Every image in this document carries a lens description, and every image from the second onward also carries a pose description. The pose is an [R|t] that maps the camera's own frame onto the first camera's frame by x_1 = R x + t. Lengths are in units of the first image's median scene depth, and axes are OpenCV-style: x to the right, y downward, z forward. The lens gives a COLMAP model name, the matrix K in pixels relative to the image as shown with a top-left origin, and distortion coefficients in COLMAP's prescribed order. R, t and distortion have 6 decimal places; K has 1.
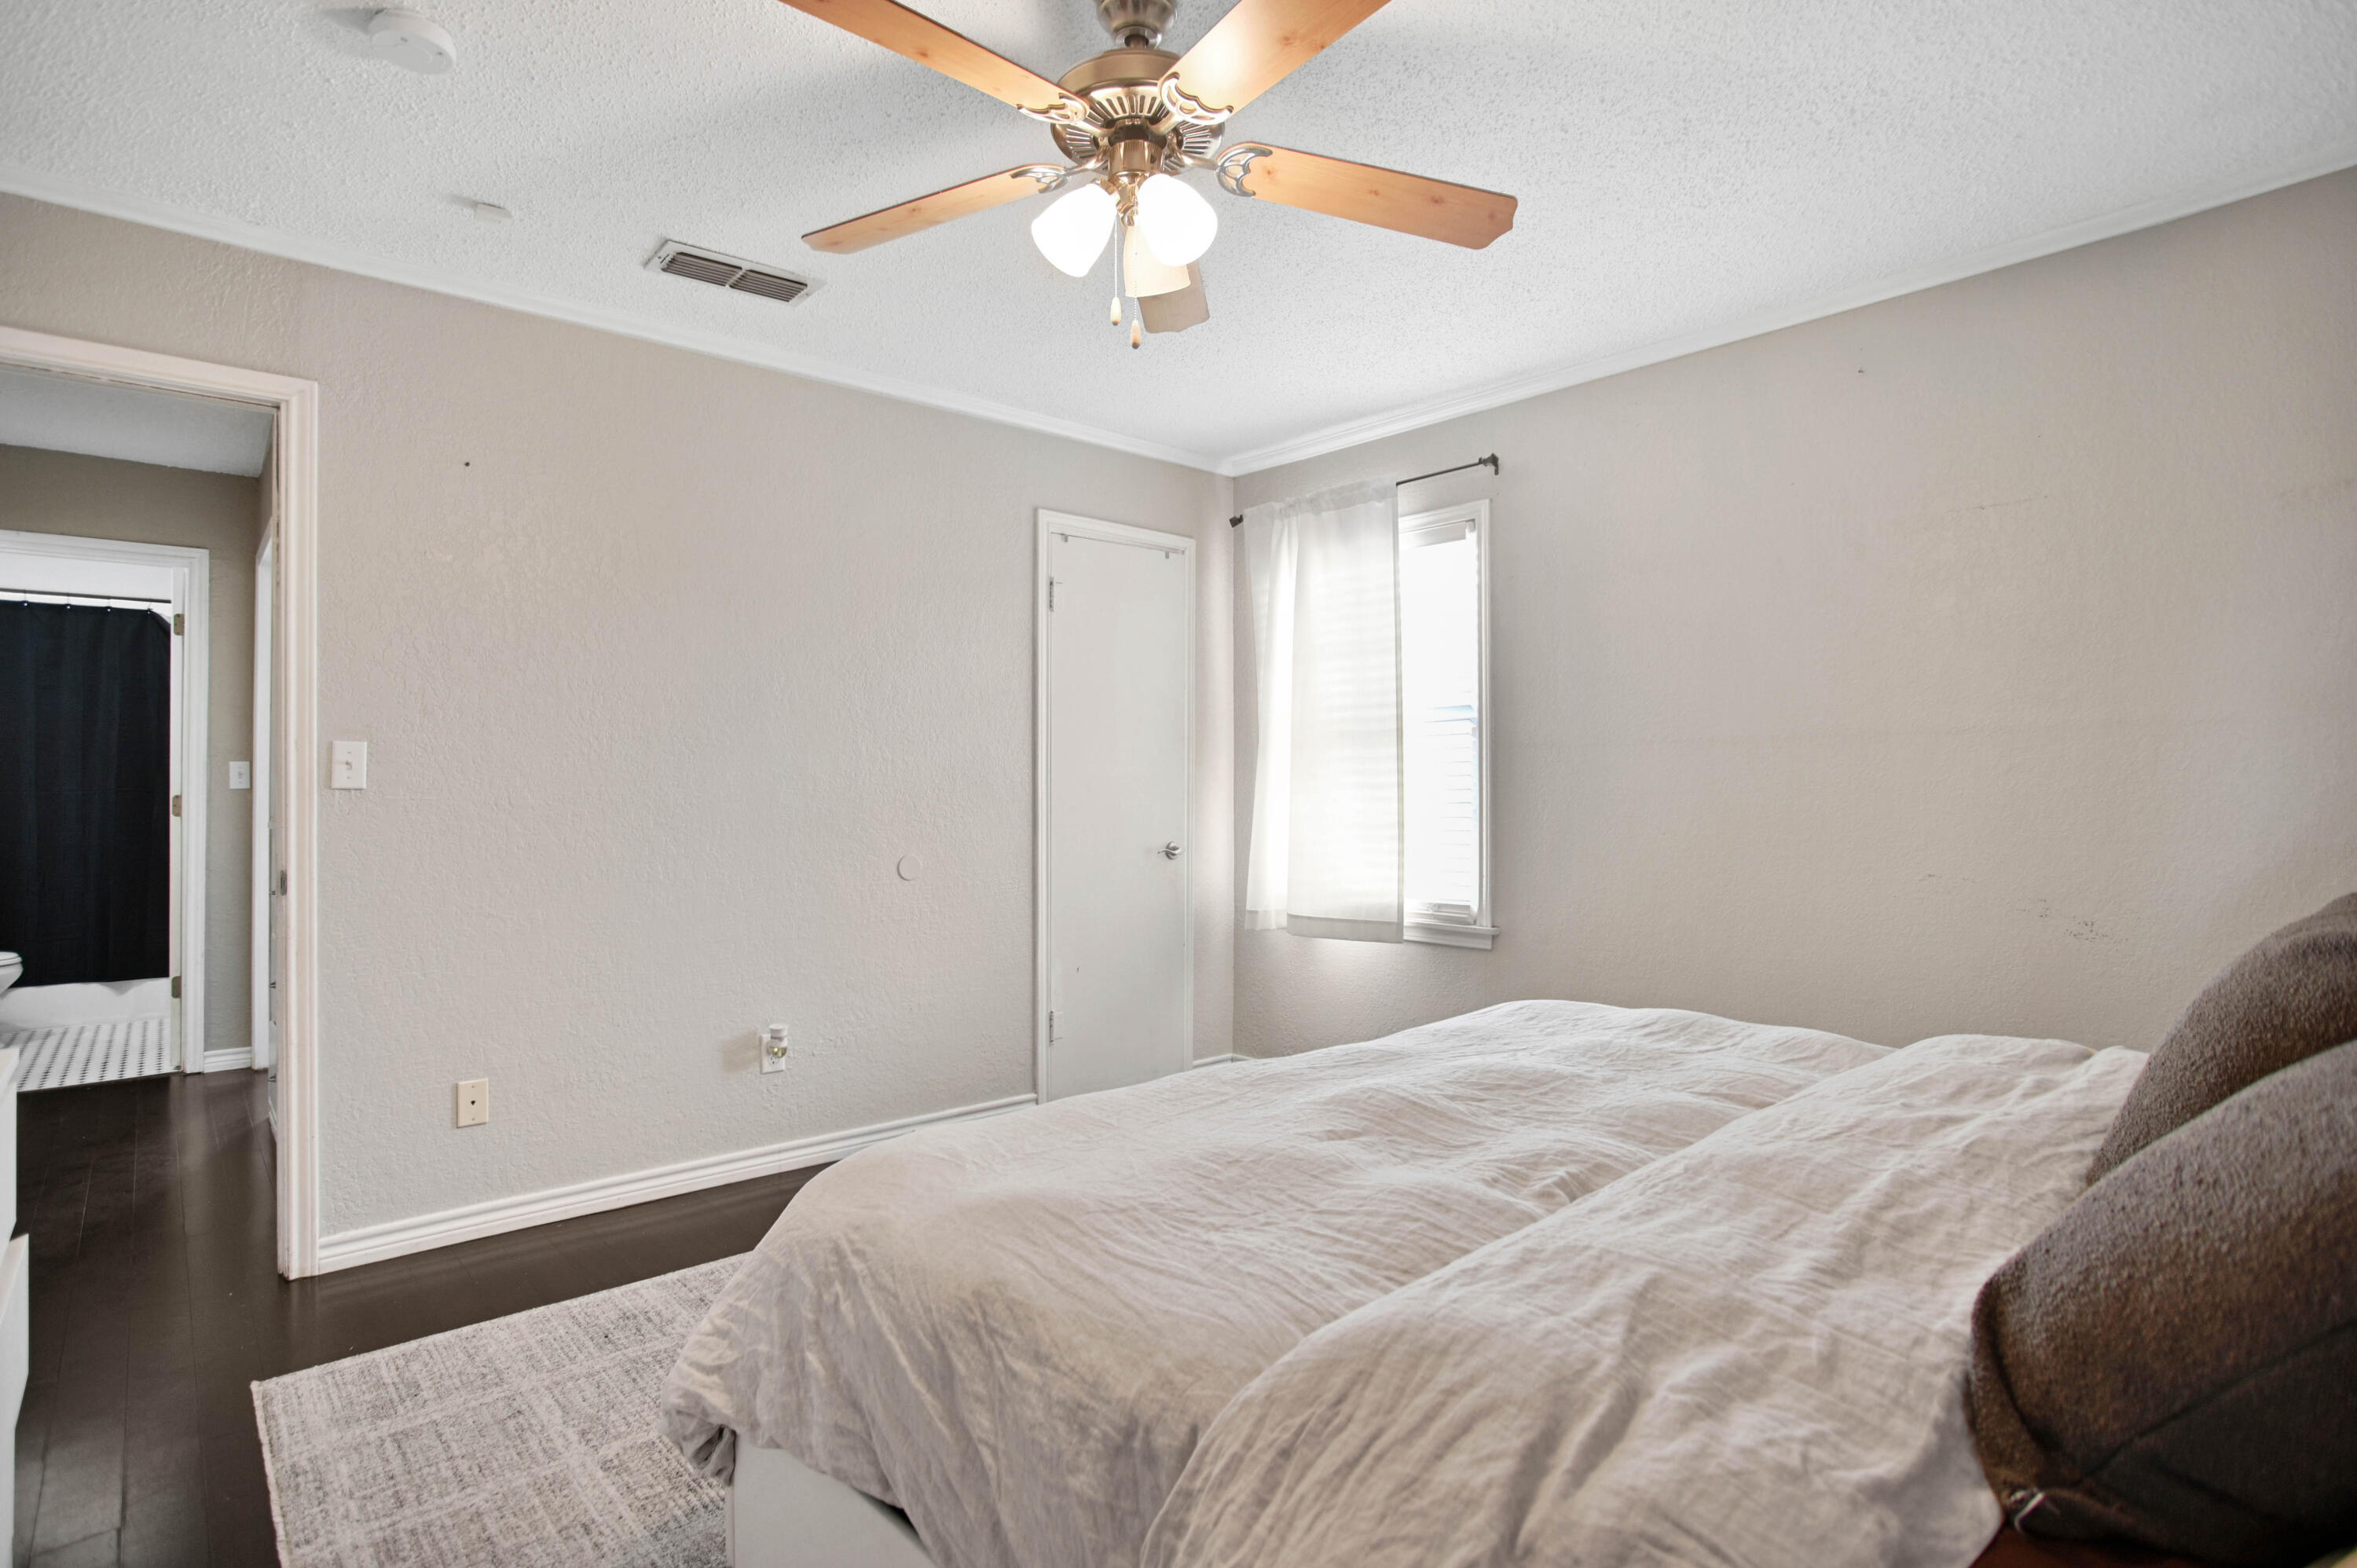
lens RADIAL K [[1180.4, 0, 1178.6], [0, 1180.4, 775.9], [0, 0, 1]] dist [-0.072005, 0.033362]
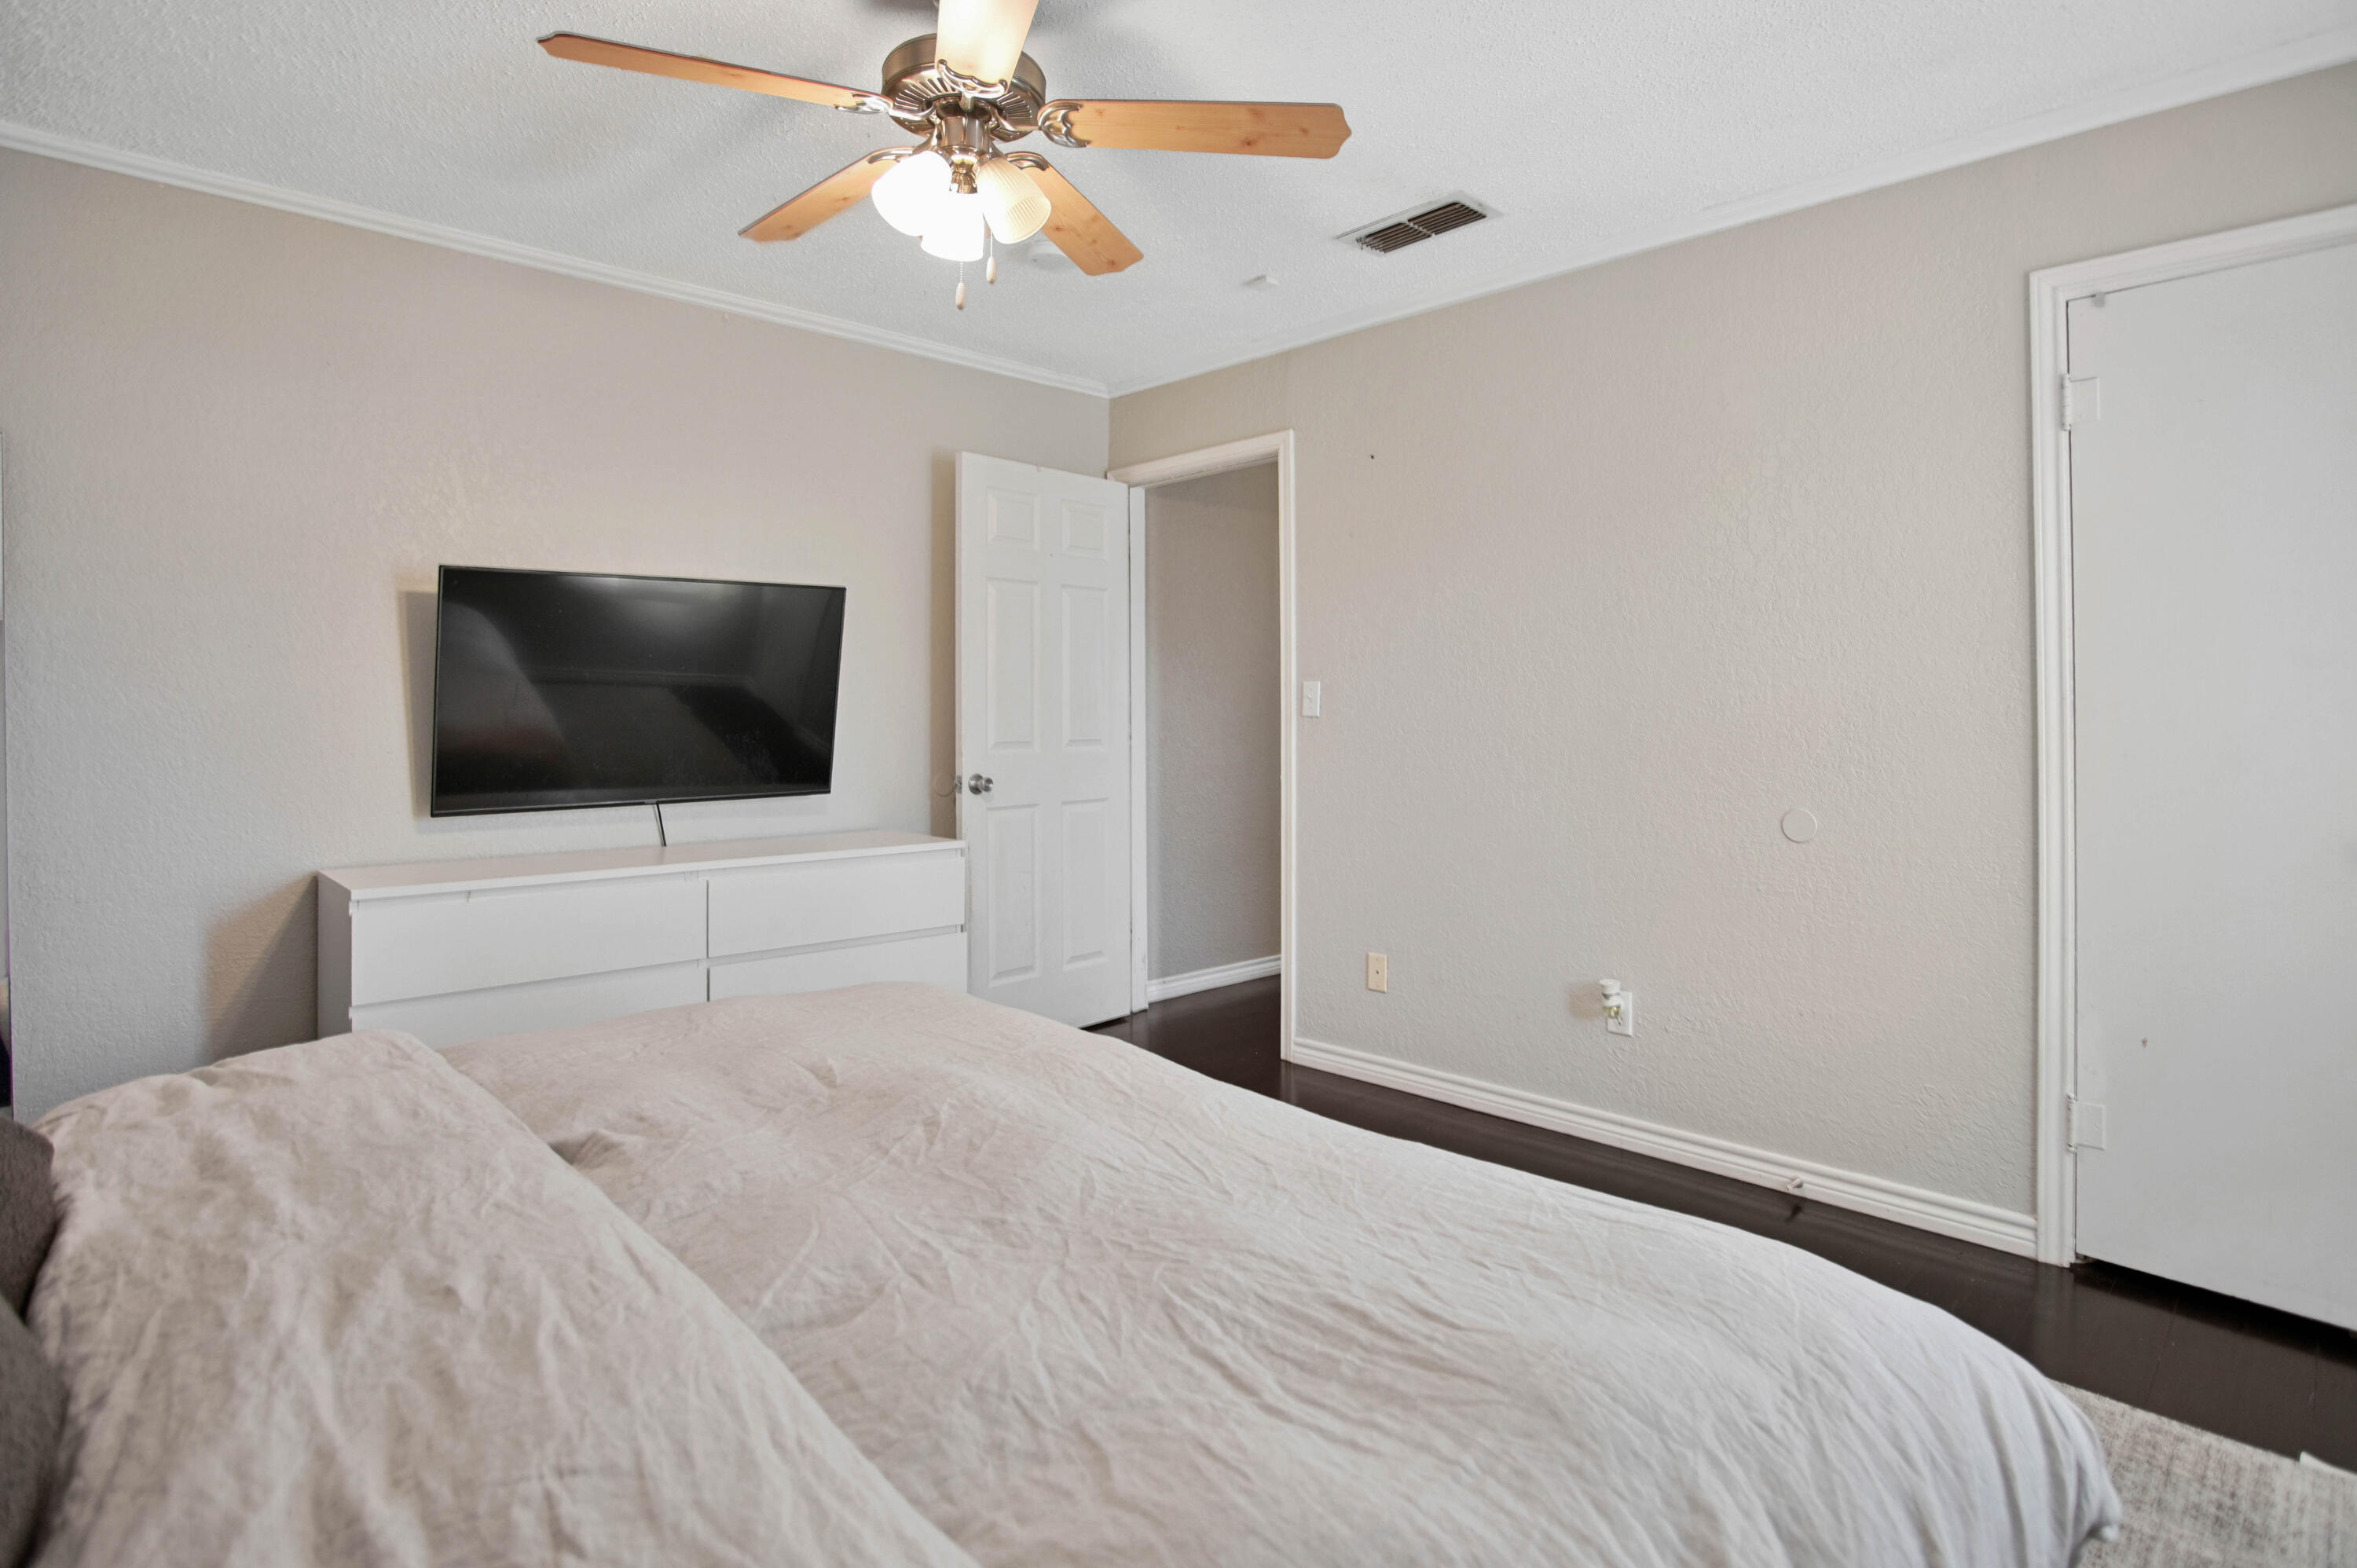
lens RADIAL K [[1218.6, 0, 1182.3], [0, 1218.6, 676.6], [0, 0, 1]] dist [-0.070050, 0.019555]
pose [[0.032480, -0.028292, -0.999072, 0.725620], [0.003856, 0.999595, -0.028181, 0.003545], [0.999465, -0.002937, 0.032576, 0.796738]]
